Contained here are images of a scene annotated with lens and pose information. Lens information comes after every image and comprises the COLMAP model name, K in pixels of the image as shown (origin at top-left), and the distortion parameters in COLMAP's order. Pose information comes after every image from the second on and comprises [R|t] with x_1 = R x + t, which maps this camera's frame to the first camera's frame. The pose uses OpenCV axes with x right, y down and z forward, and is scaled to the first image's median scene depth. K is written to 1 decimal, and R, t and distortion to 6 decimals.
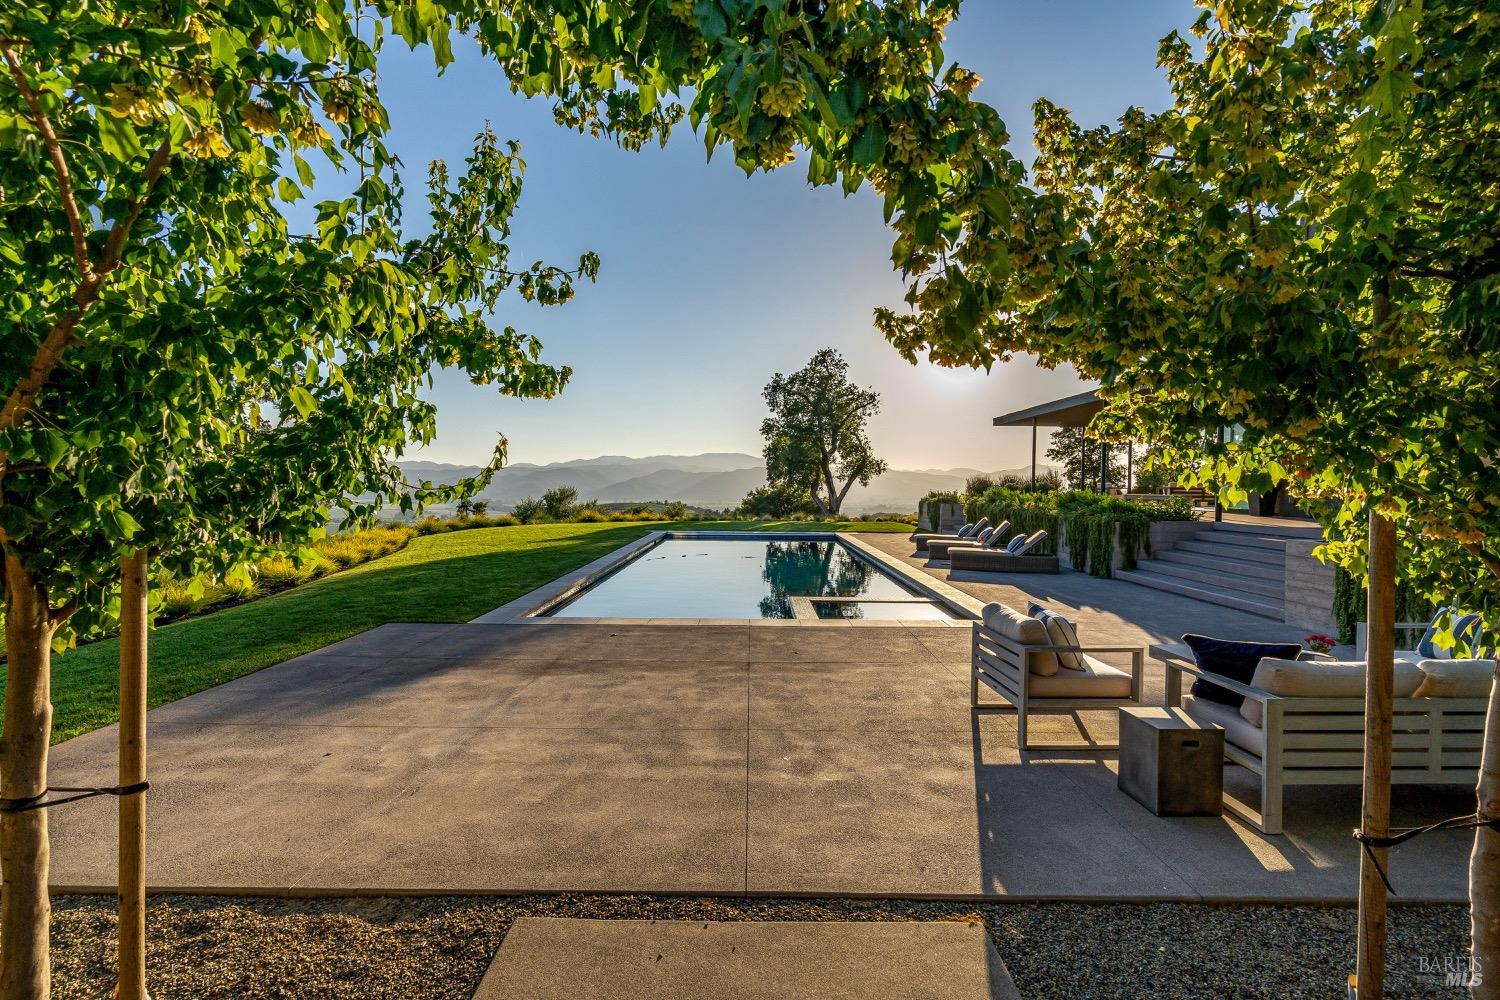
lens RADIAL K [[685.4, 0, 753.4], [0, 685.4, 501.2], [0, 0, 1]] dist [-0.000950, 0.000514]
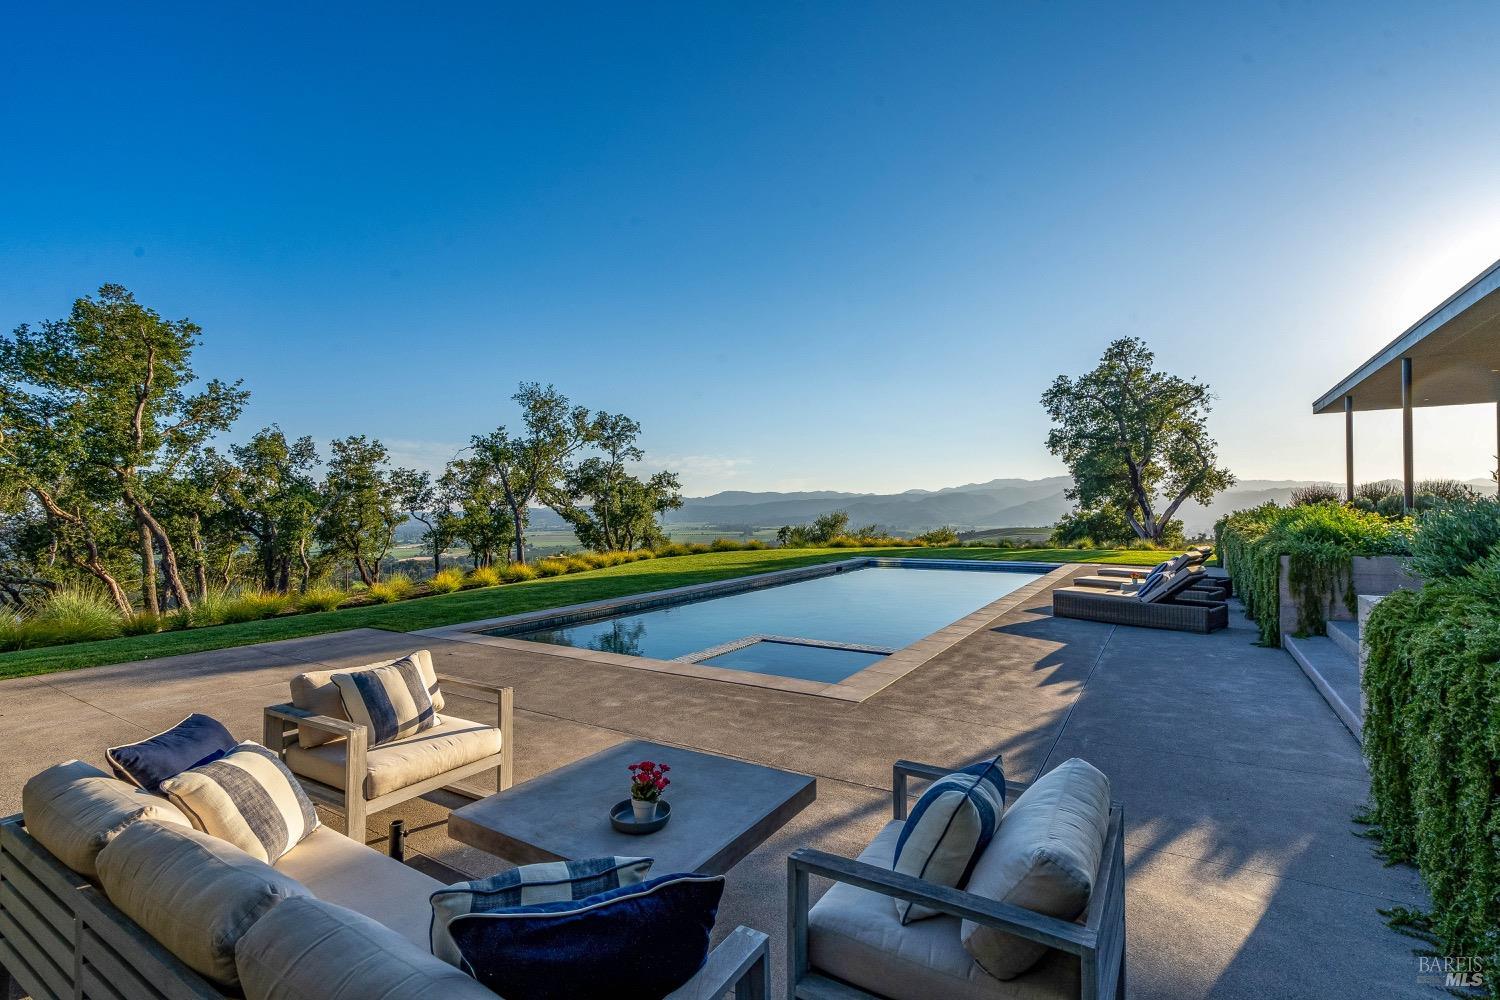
lens RADIAL K [[683.5, 0, 750.0], [0, 683.5, 500.0], [0, 0, 1]] dist [0.000739, 0.000410]
pose [[0.845149, -0.025953, -0.533900, 0.158358], [0.005060, 0.999164, -0.040561, 0.001068], [0.534506, 0.031578, 0.844574, 0.078216]]
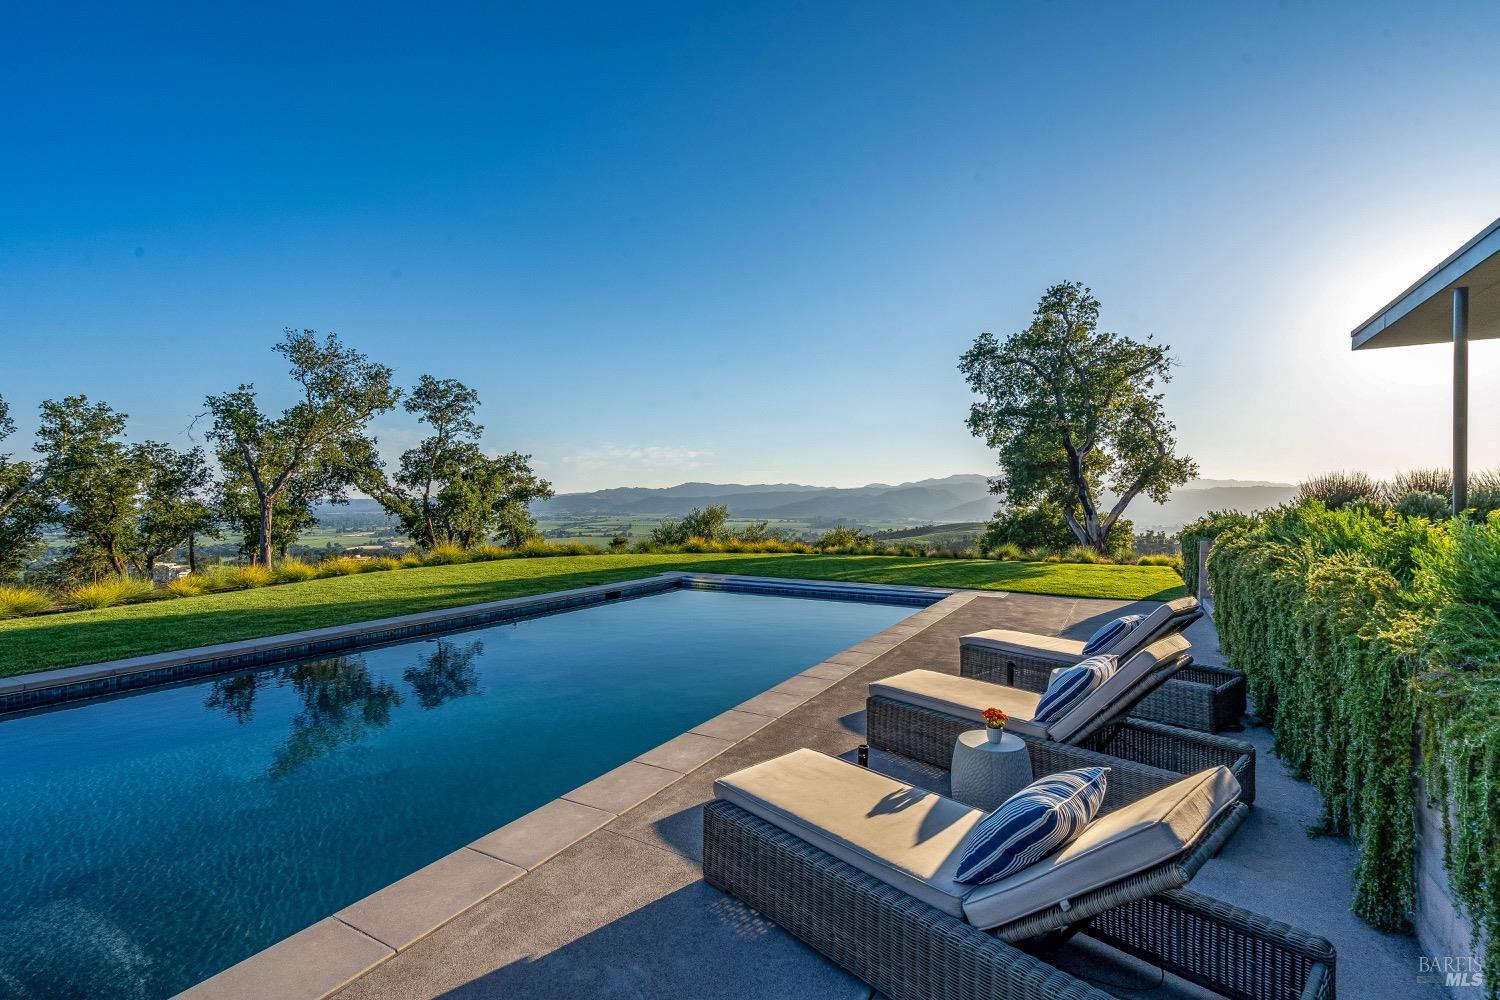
lens RADIAL K [[683.5, 0, 750.0], [0, 683.5, 500.0], [0, 0, 1]] dist [0.000739, 0.000410]
pose [[0.873262, -0.008765, -0.487173, 0.157683], [-0.006098, 0.999563, -0.028914, -0.004978], [0.487213, 0.028220, 0.872827, 0.317317]]
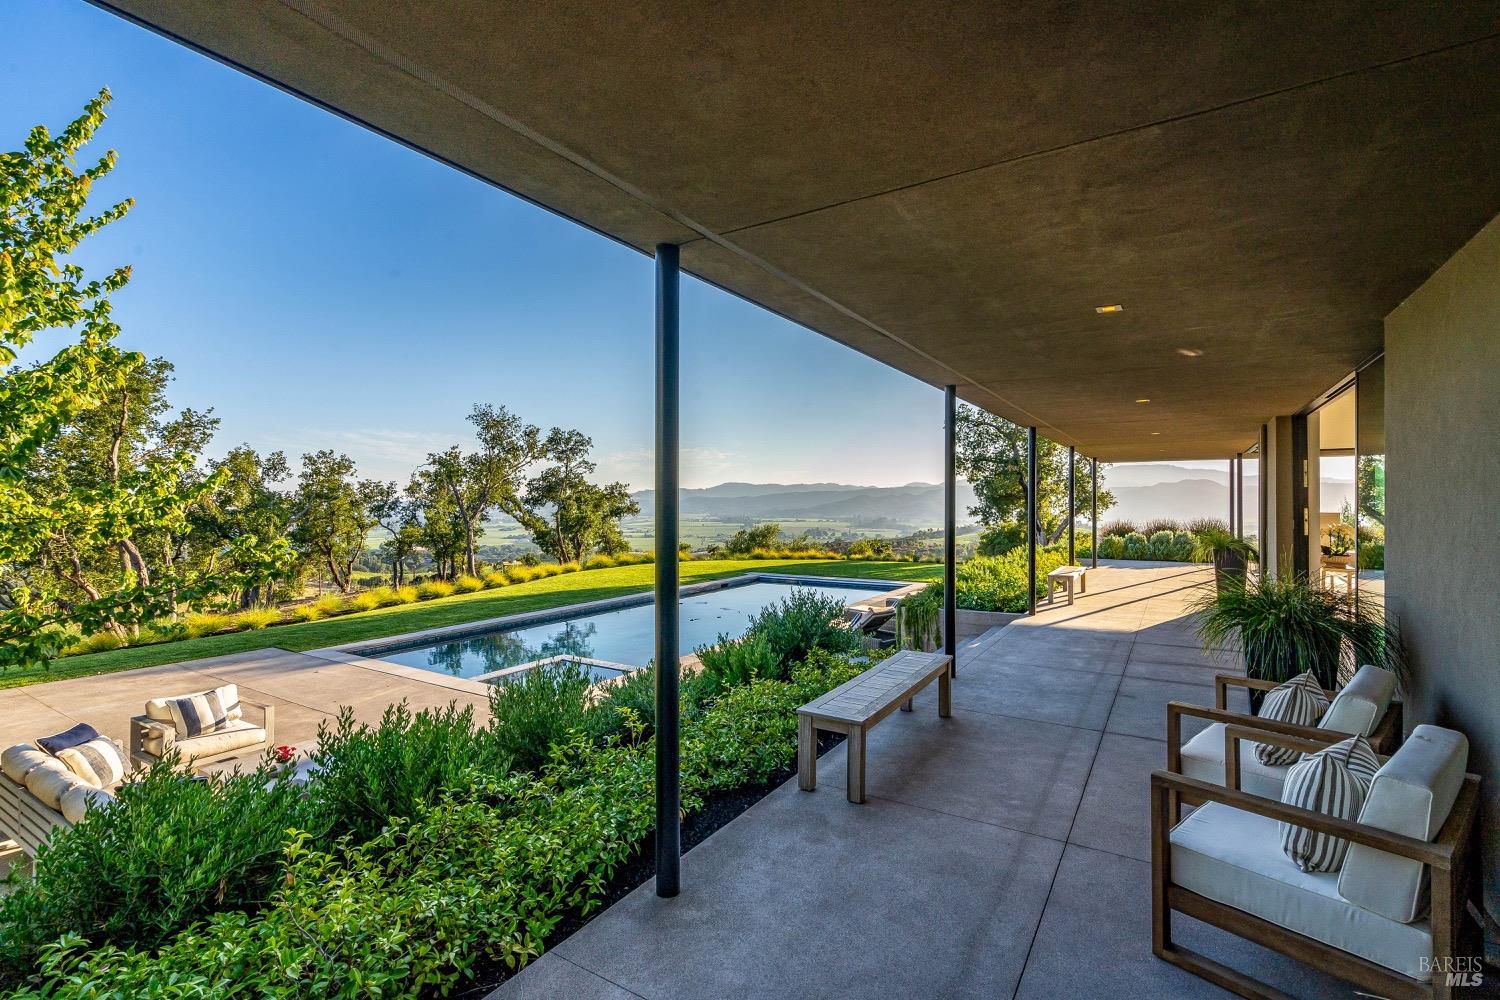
lens RADIAL K [[685.4, 0, 753.4], [0, 685.4, 501.2], [0, 0, 1]] dist [-0.000950, 0.000514]
pose [[0.846996, -0.012591, -0.531450, 0.291066], [-0.001821, 0.999645, -0.026586, -0.028035], [0.531596, 0.023486, 0.846673, 0.055007]]
